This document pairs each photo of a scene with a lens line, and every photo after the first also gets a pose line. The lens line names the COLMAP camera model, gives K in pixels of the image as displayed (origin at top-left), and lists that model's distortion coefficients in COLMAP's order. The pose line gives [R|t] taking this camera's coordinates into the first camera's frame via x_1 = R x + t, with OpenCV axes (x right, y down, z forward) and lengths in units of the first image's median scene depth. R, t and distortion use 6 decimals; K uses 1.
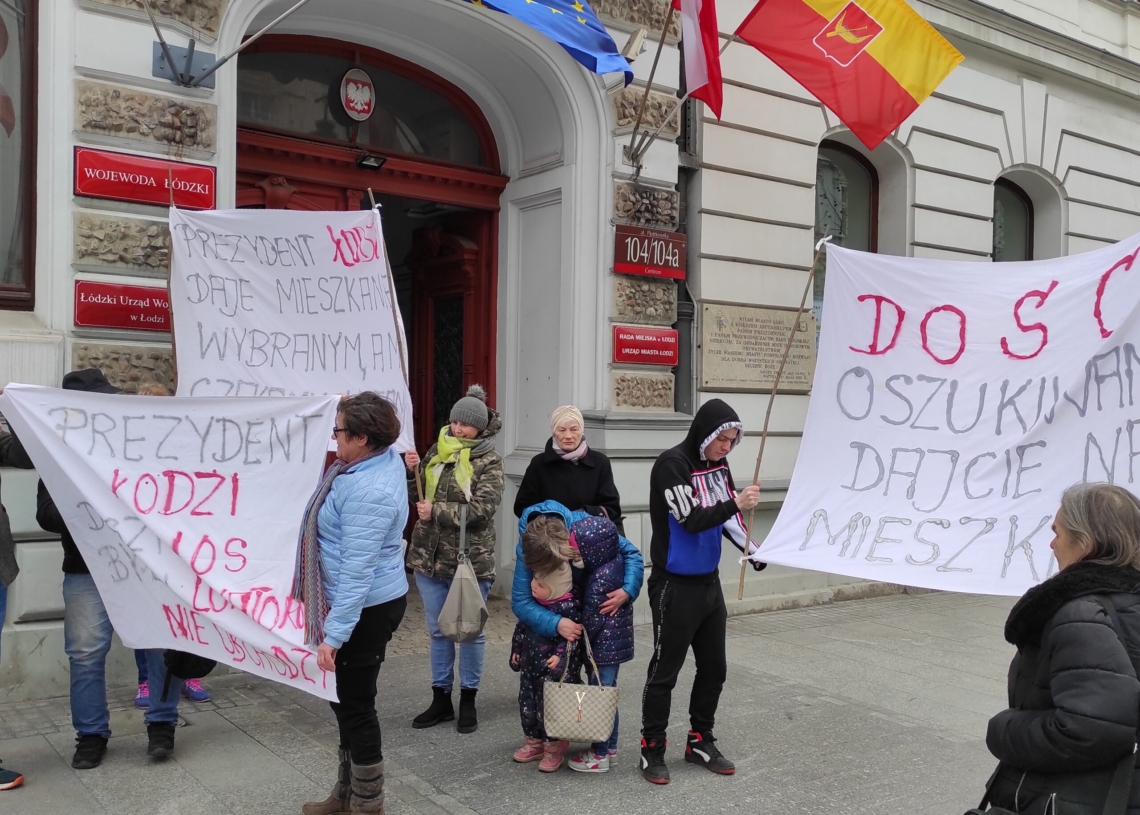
lens RADIAL K [[1111.7, 0, 563.2], [0, 1111.7, 407.5], [0, 0, 1]] dist [0.084572, -0.112479]
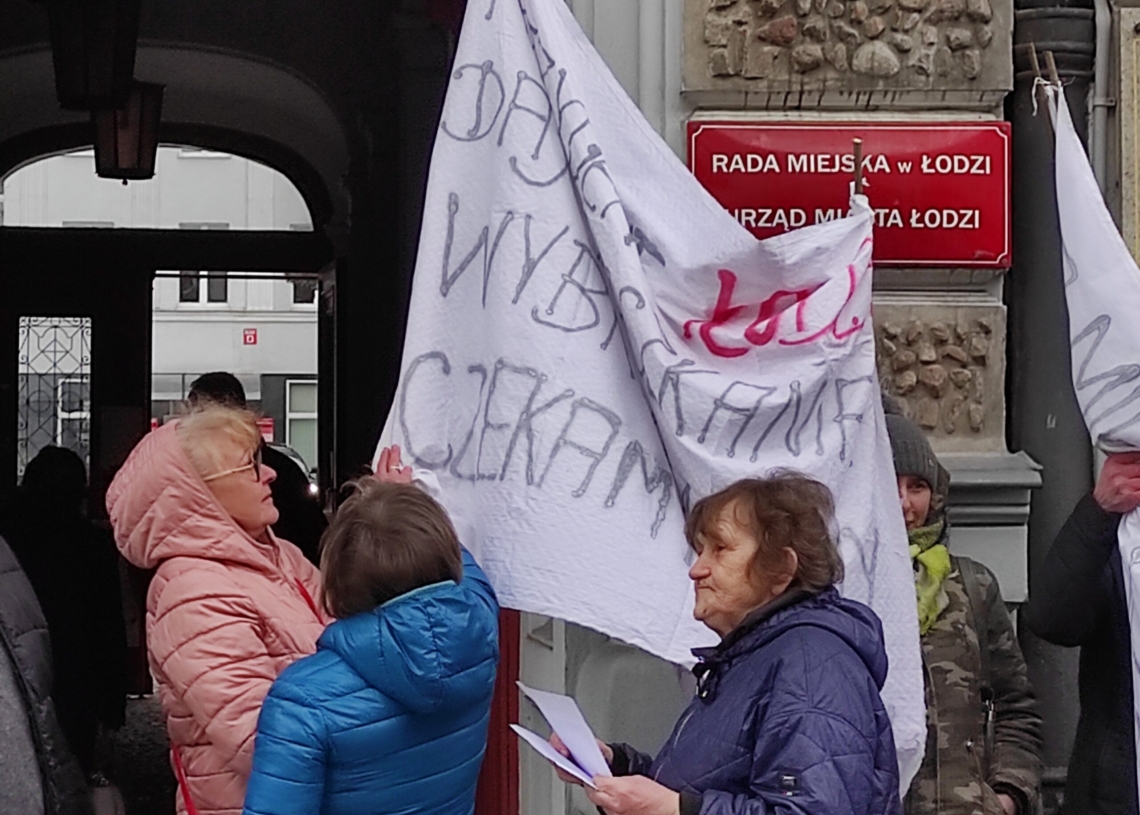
lens RADIAL K [[1096.1, 0, 559.0], [0, 1096.1, 412.7], [0, 0, 1]] dist [0.068306, -0.073090]
pose [[0.842847, -0.021772, -0.537713, 0.154285], [0.022811, 0.999729, -0.004723, -0.006017], [0.537670, -0.008285, 0.843115, 0.760253]]
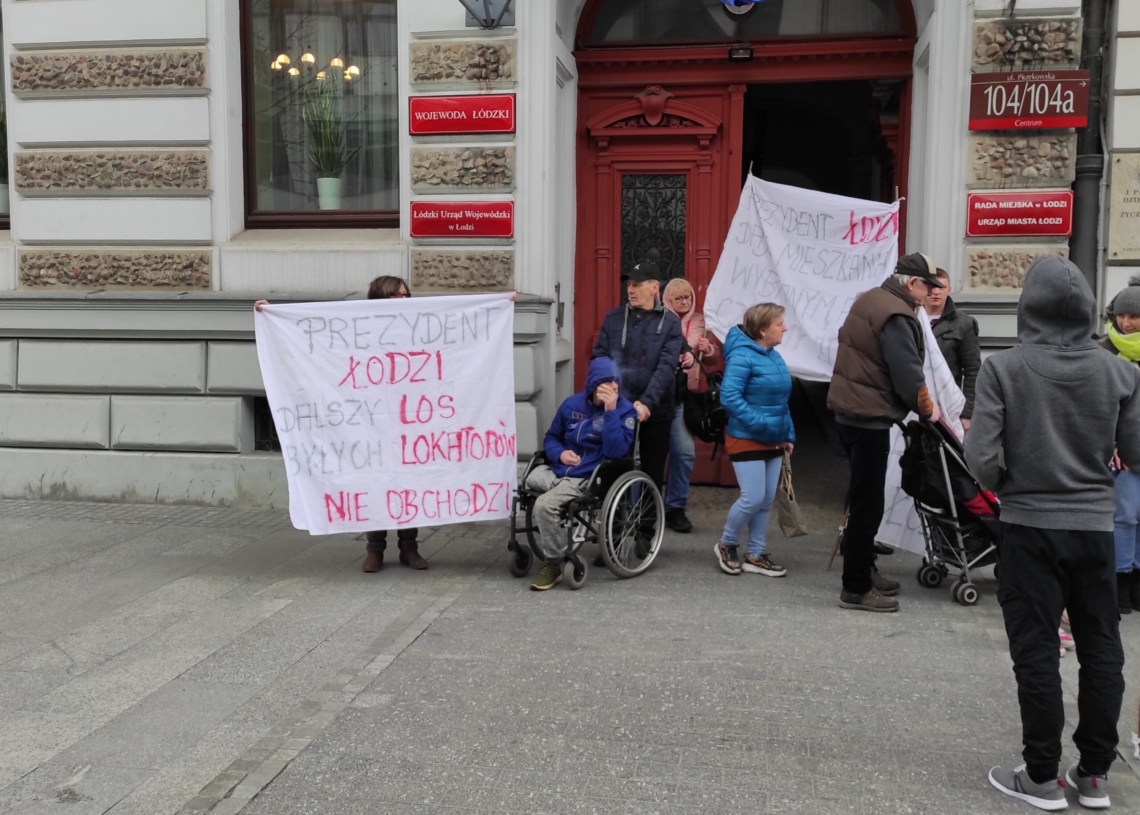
lens RADIAL K [[1102.9, 0, 562.1], [0, 1102.9, 402.2], [0, 0, 1]] dist [0.076575, -0.081748]
pose [[0.695190, 0.043700, -0.717497, 0.451122], [0.014113, 0.997128, 0.074405, 0.019070], [0.718688, -0.061852, 0.692577, 0.159010]]
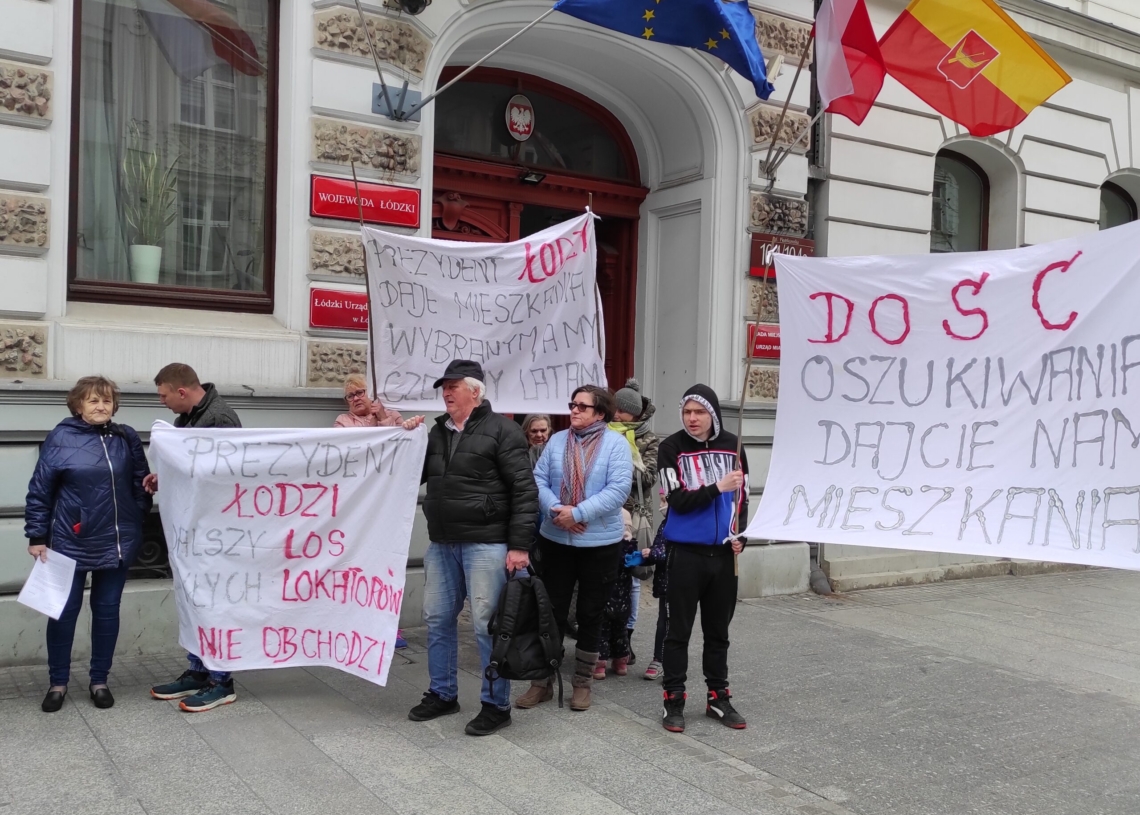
lens RADIAL K [[1128.4, 0, 570.3], [0, 1128.4, 398.8], [0, 0, 1]] dist [0.078910, -0.096892]
pose [[0.998461, 0.011407, -0.054264, -0.068783], [-0.010972, 0.999905, 0.008307, -0.006789], [0.054354, -0.007699, 0.998492, -0.127943]]
